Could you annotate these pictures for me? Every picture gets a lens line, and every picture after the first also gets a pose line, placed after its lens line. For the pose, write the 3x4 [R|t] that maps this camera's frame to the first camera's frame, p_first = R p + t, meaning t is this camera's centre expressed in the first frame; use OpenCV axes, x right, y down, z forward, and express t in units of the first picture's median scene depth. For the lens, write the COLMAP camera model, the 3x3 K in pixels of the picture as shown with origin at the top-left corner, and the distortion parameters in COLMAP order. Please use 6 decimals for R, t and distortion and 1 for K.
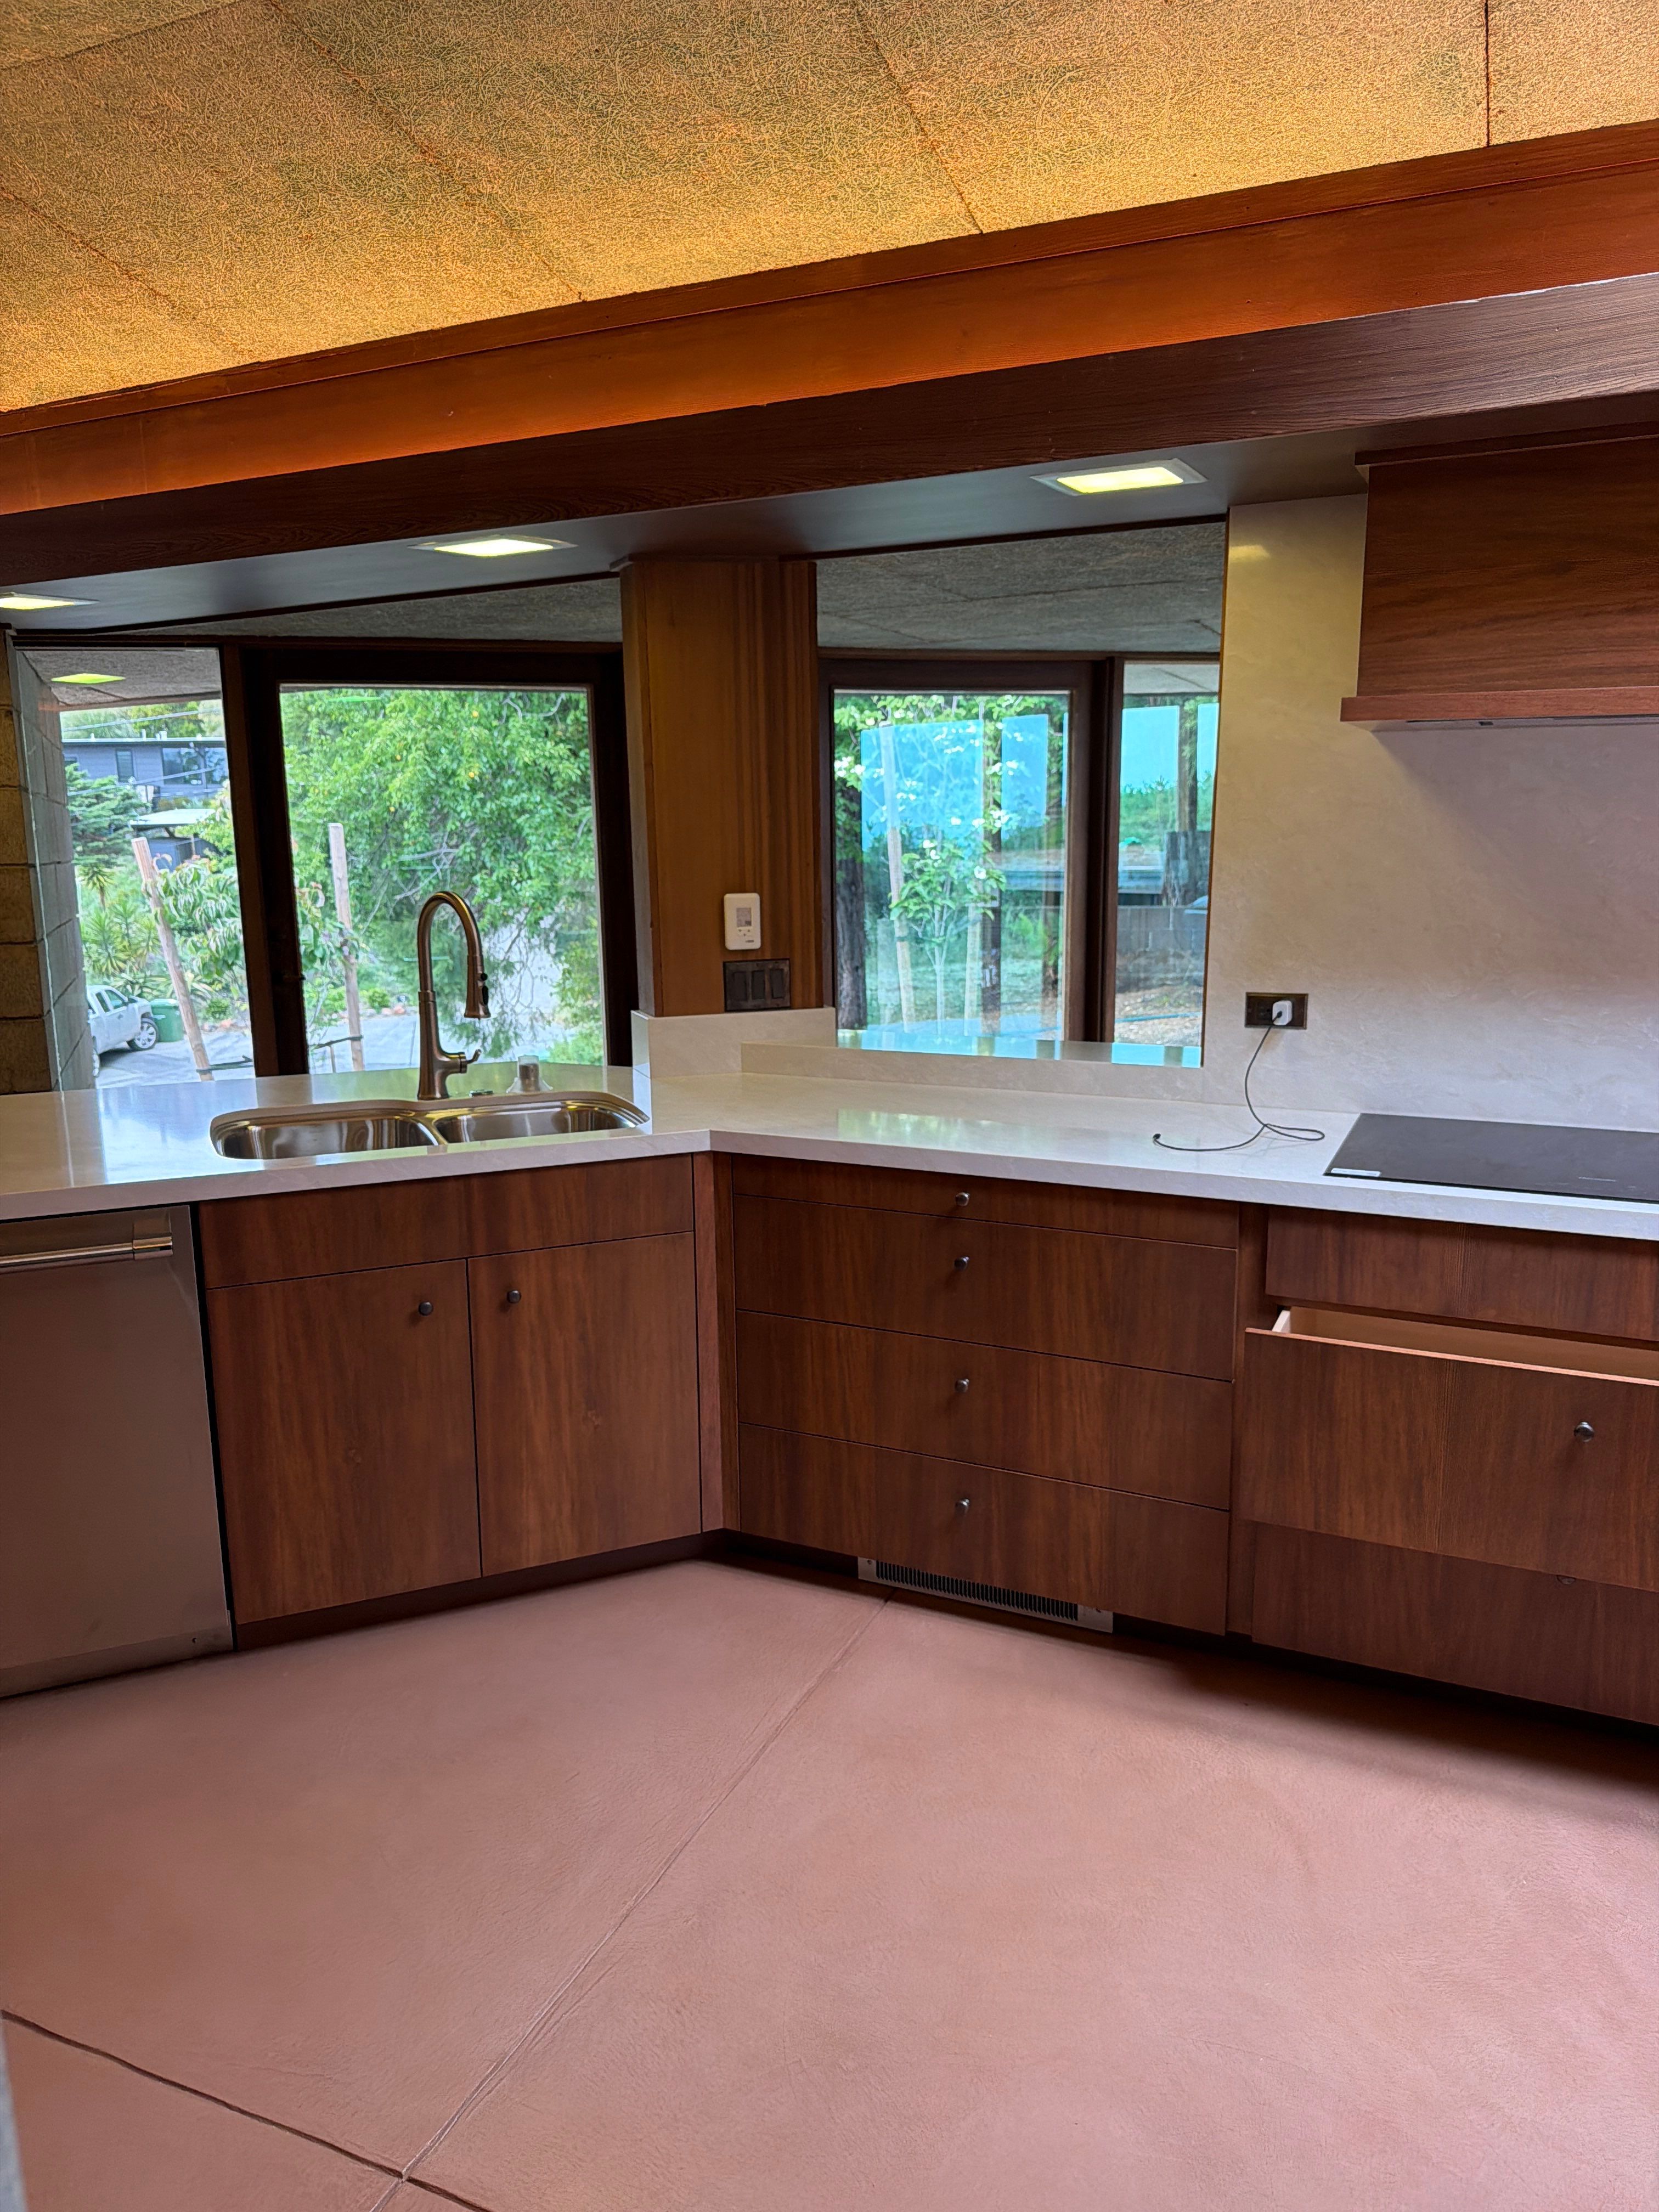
lens RADIAL K [[1566.5, 0, 816.0], [0, 1566.5, 1109.6], [0, 0, 1]] dist [0.080544, -0.002862]
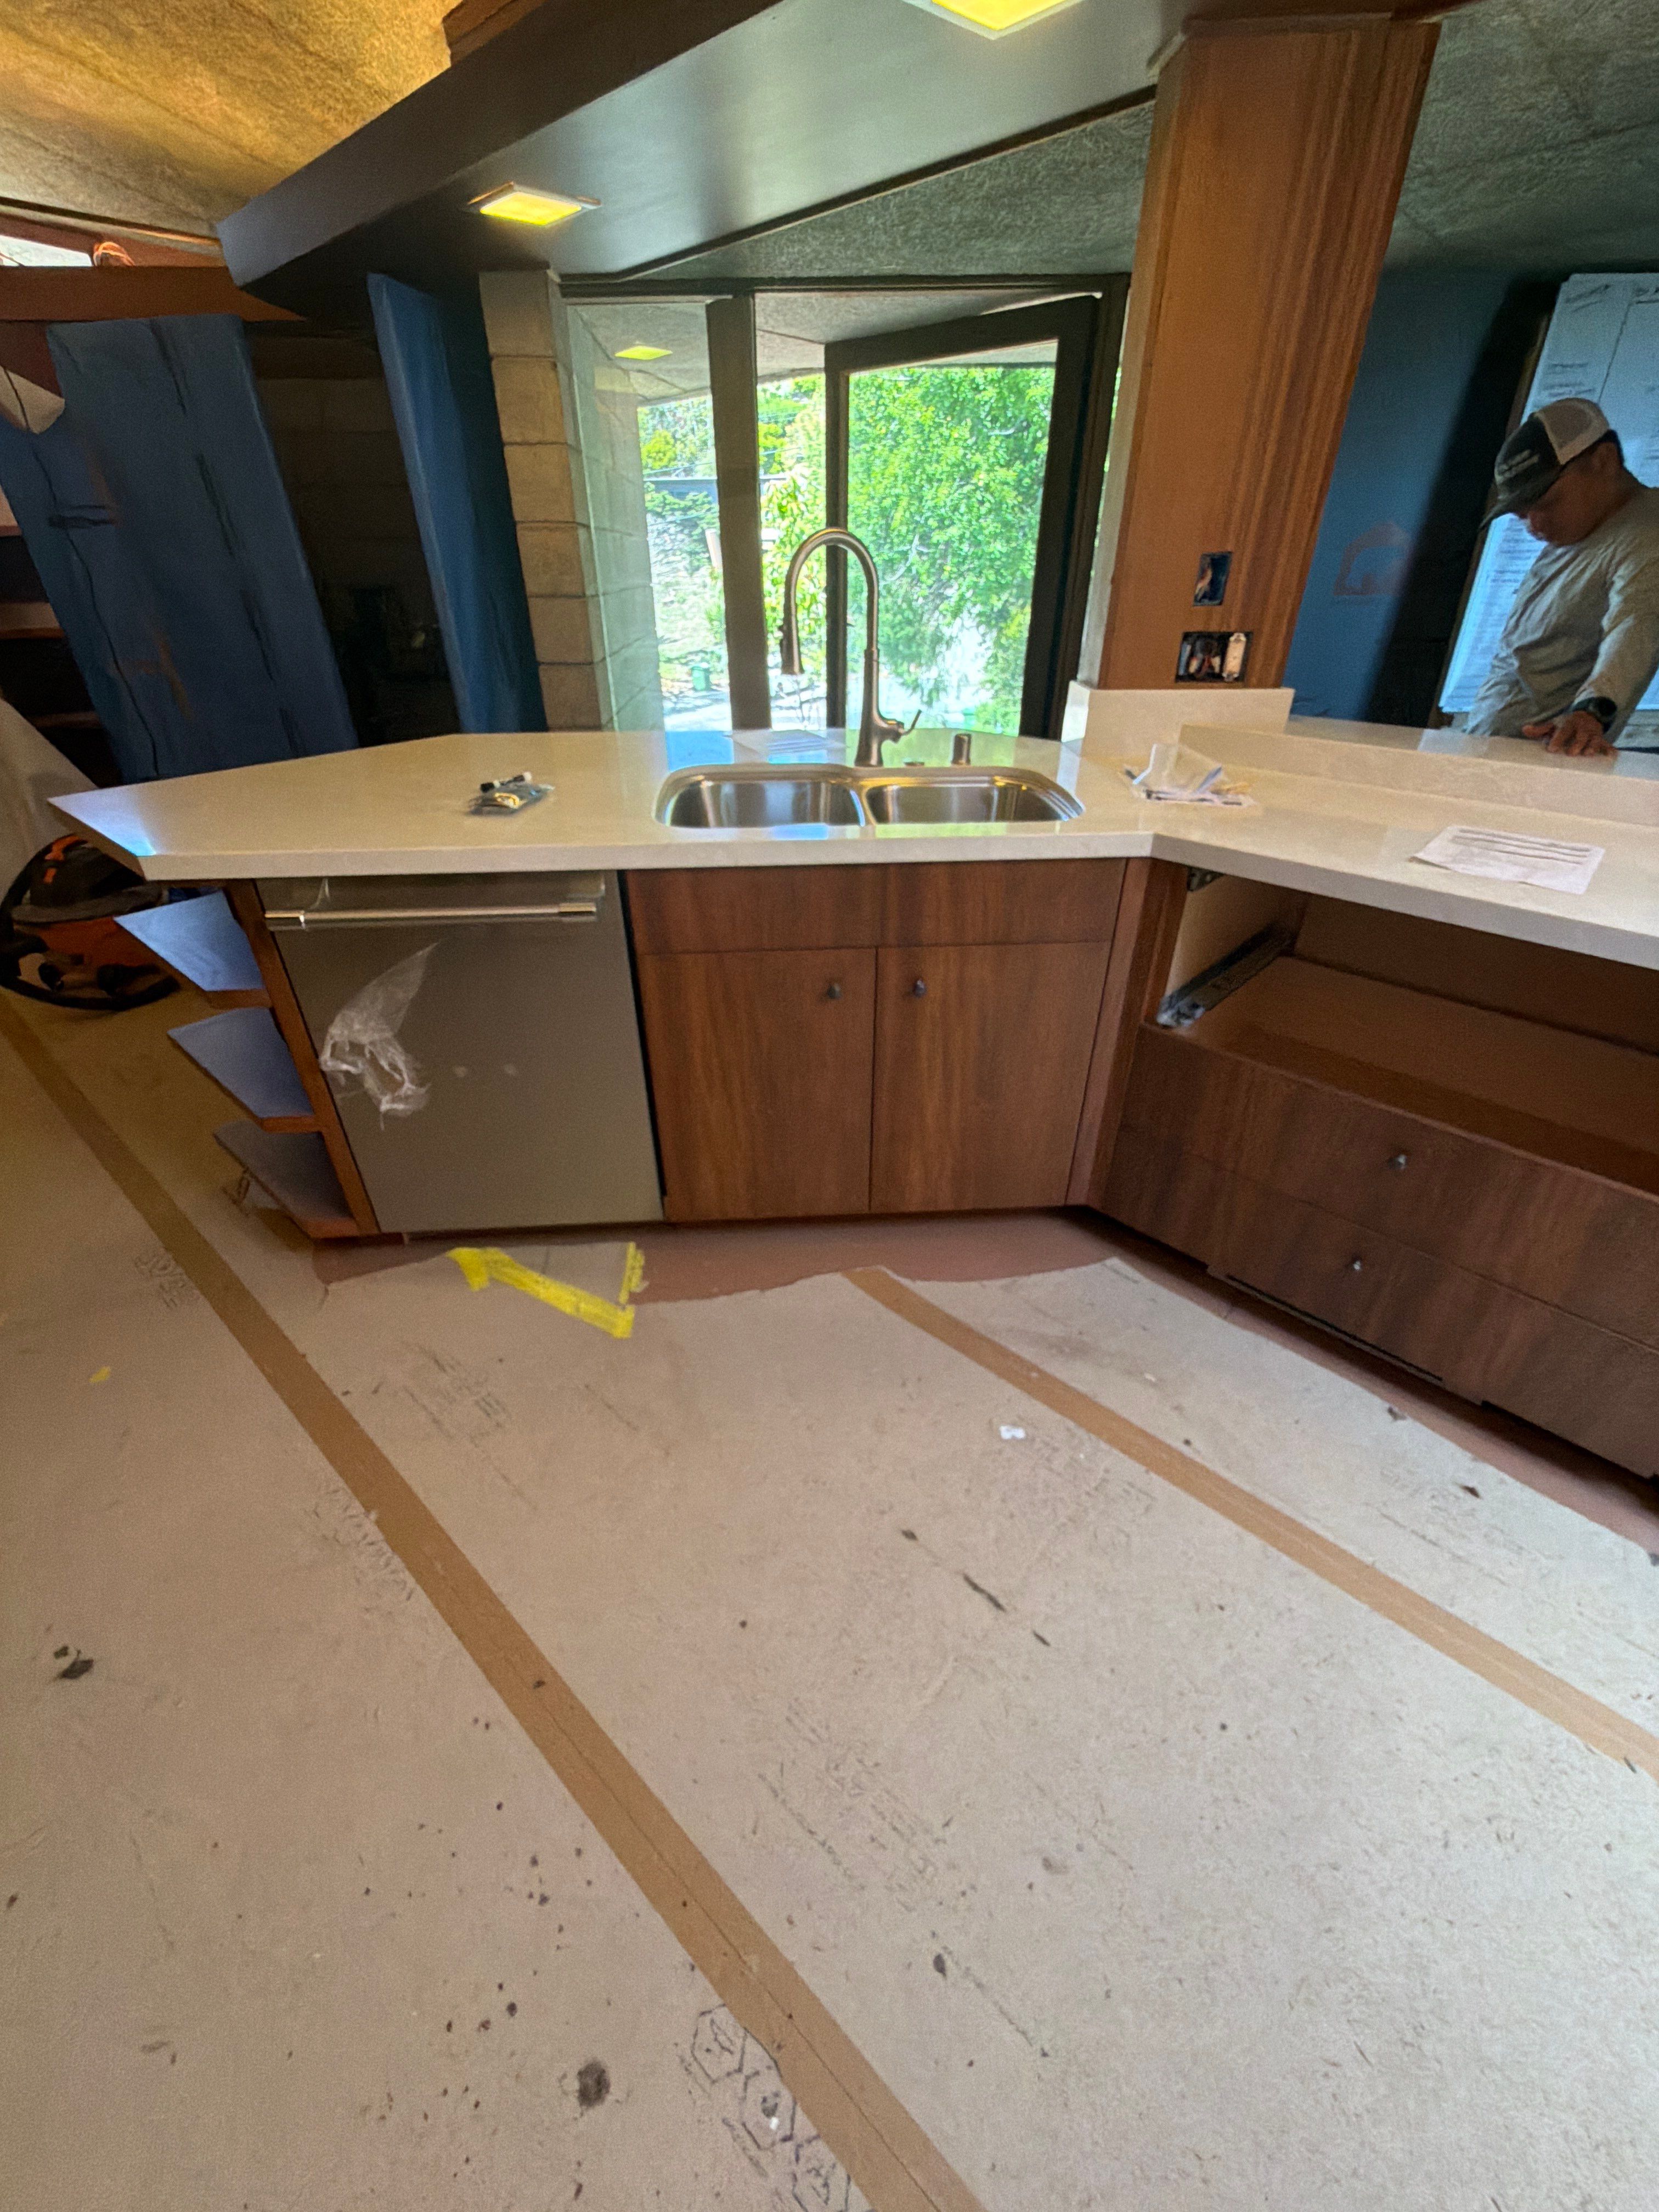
lens RADIAL K [[885.0, 0, 824.8], [0, 885.0, 1099.3], [0, 0, 1]] dist [0.002378, -0.000861]
pose [[0.947145, 0.178793, -0.266363, -0.081950], [-0.067451, 0.922721, 0.379521, -0.025236], [0.313634, -0.341495, 0.886010, 0.432816]]
